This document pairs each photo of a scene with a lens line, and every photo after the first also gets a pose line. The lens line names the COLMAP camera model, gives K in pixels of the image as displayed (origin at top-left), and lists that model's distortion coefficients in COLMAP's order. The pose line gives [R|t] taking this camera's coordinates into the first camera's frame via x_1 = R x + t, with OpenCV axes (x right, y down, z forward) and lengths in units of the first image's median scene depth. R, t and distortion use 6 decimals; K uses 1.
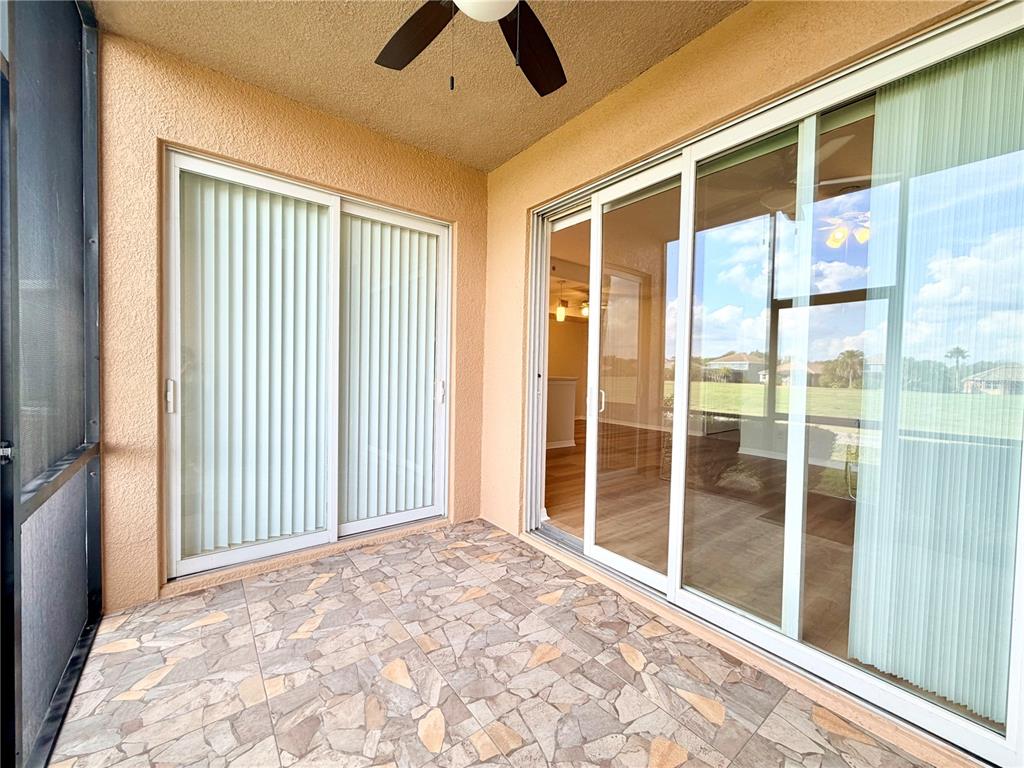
lens RADIAL K [[405.2, 0, 514.1], [0, 405.2, 382.2], [0, 0, 1]] dist [-0.000270, 0.000227]
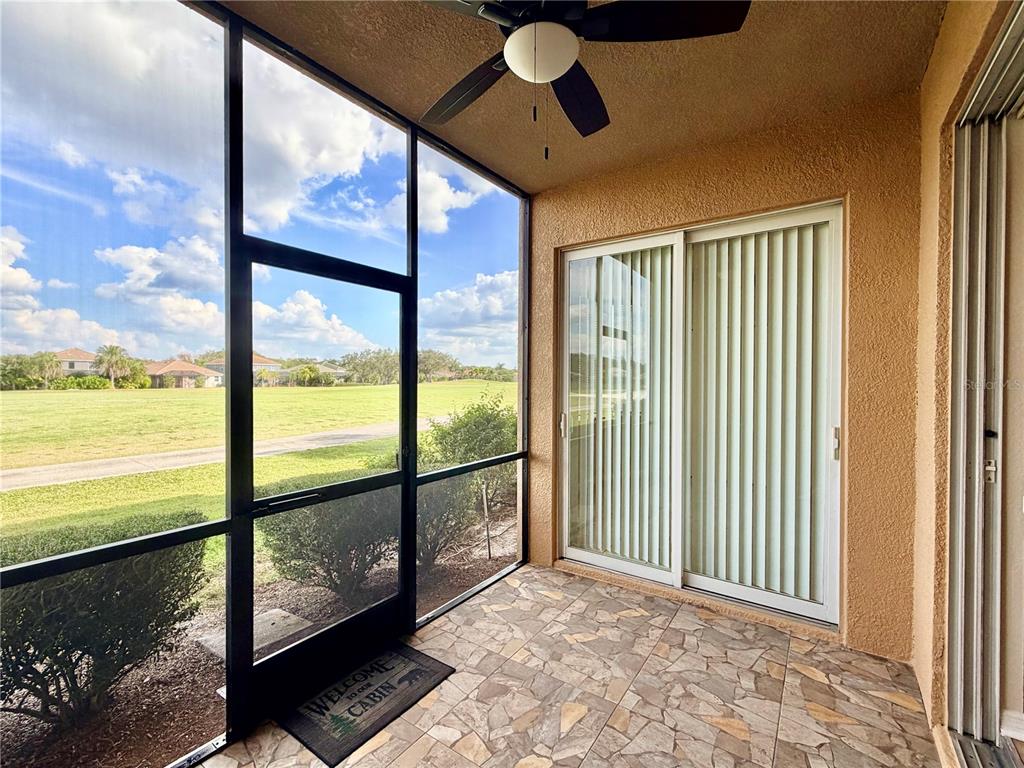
lens RADIAL K [[448.0, 0, 514.2], [0, 448.0, 384.3], [0, 0, 1]] dist [-0.000707, -0.000175]
pose [[0.293440, -0.010689, -0.955918, 0.513750], [-0.023191, 0.999564, -0.018296, -0.066273], [0.955696, 0.027537, 0.293064, 0.335652]]
